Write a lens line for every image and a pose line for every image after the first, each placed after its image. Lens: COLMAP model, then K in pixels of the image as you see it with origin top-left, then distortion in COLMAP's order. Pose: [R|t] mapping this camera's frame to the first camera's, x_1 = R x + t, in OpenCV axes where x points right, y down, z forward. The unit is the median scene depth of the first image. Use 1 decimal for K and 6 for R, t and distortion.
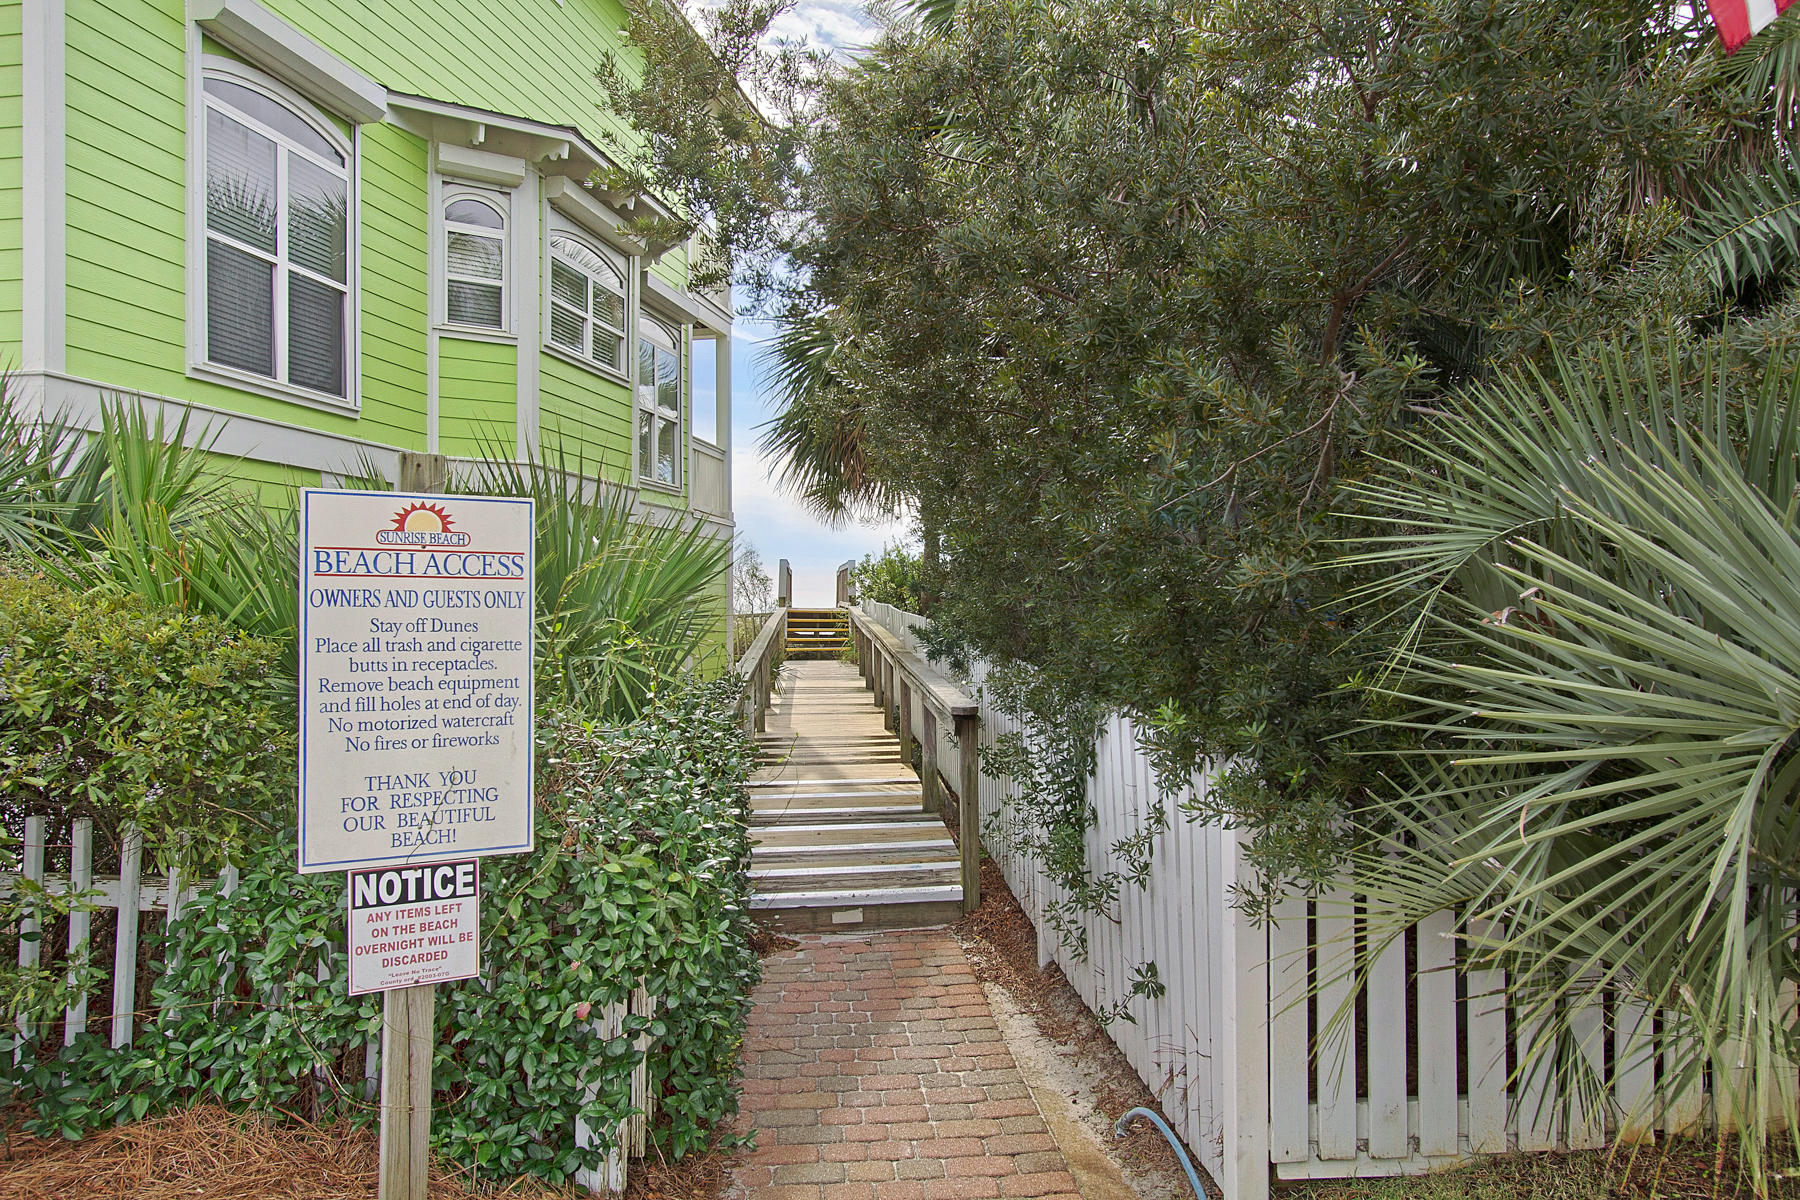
lens RADIAL K [[1301.1, 0, 900.0], [0, 1301.1, 600.0], [0, 0, 1]] dist [-0.002227, 0.000068]
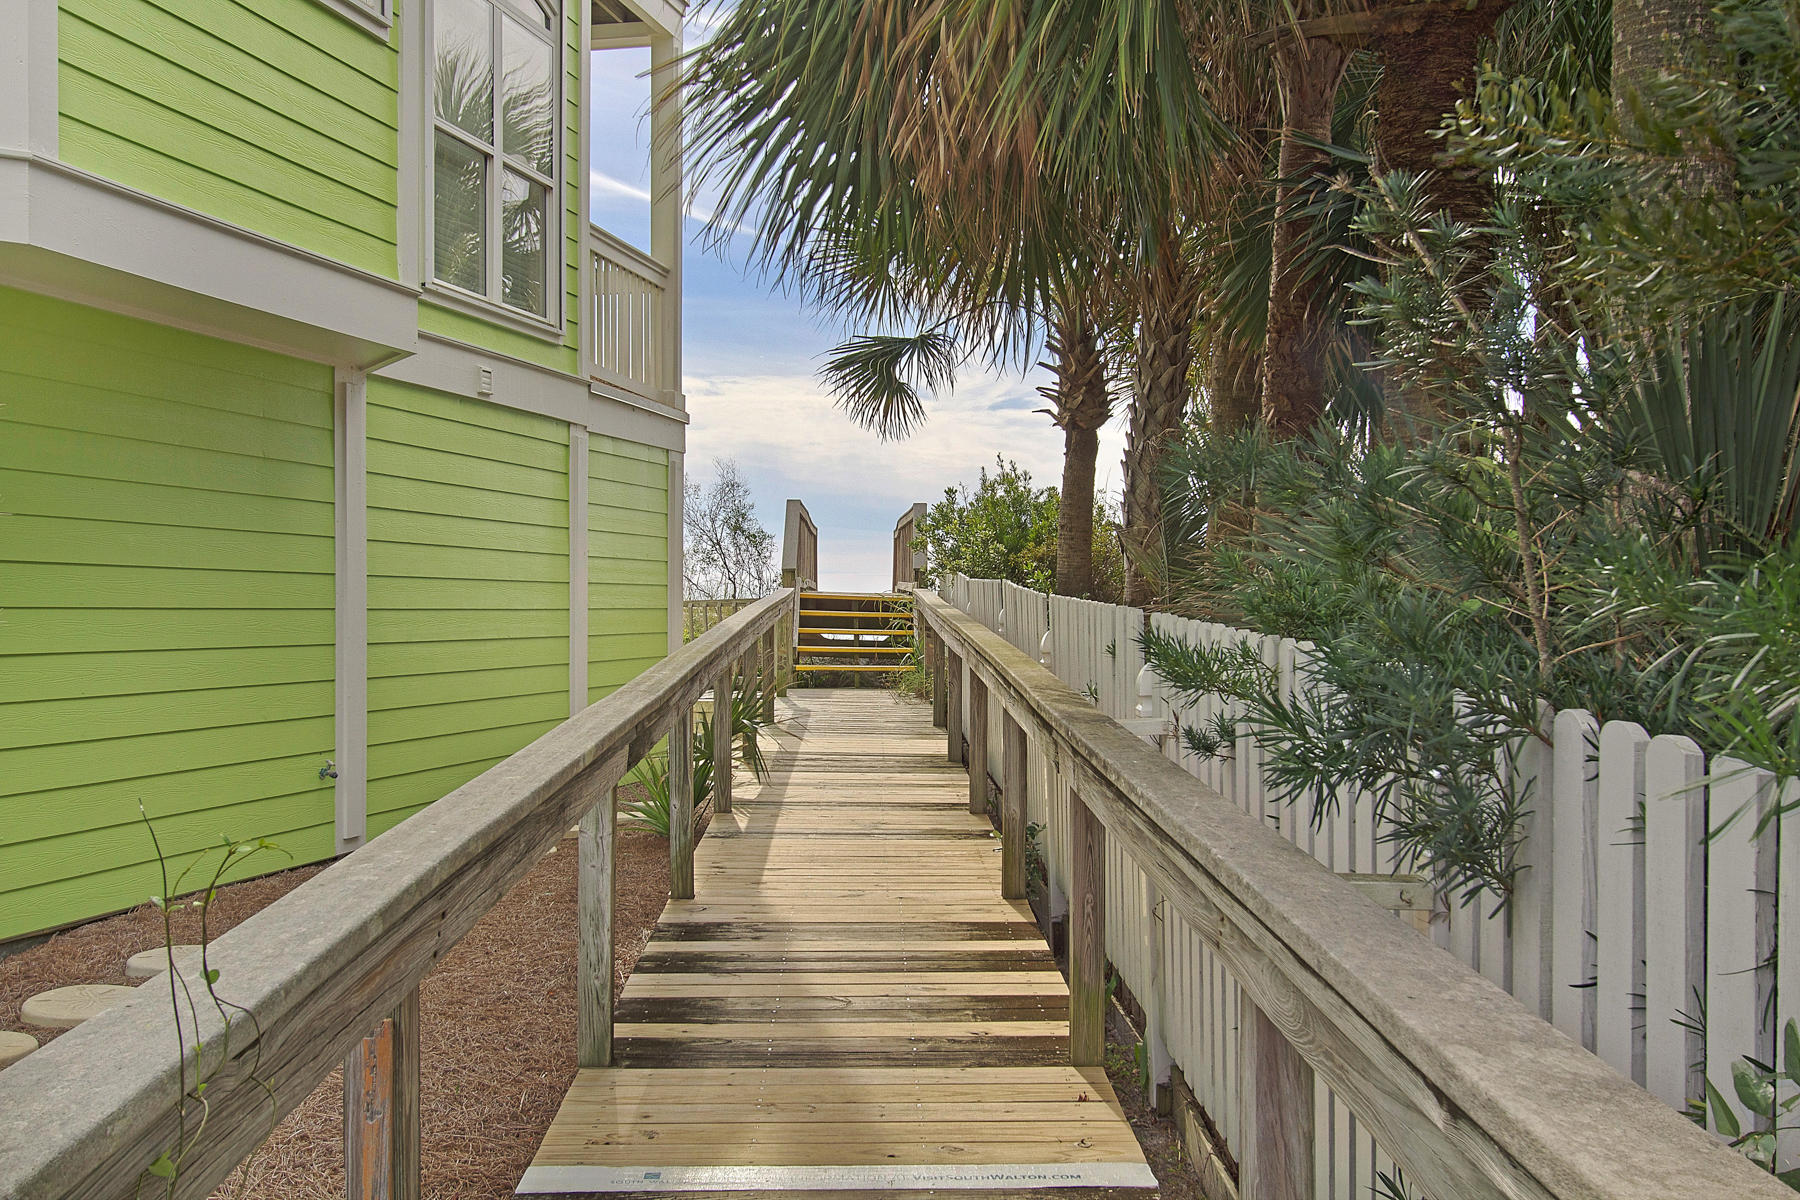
lens RADIAL K [[1792.2, 0, 900.0], [0, 1792.2, 600.0], [0, 0, 1]] dist [-0.000226, -0.000124]
pose [[0.998792, 0.011240, -0.047831, -0.010815], [-0.010918, 0.999916, 0.007002, 0.005117], [0.047906, -0.006472, 0.998831, 0.290459]]
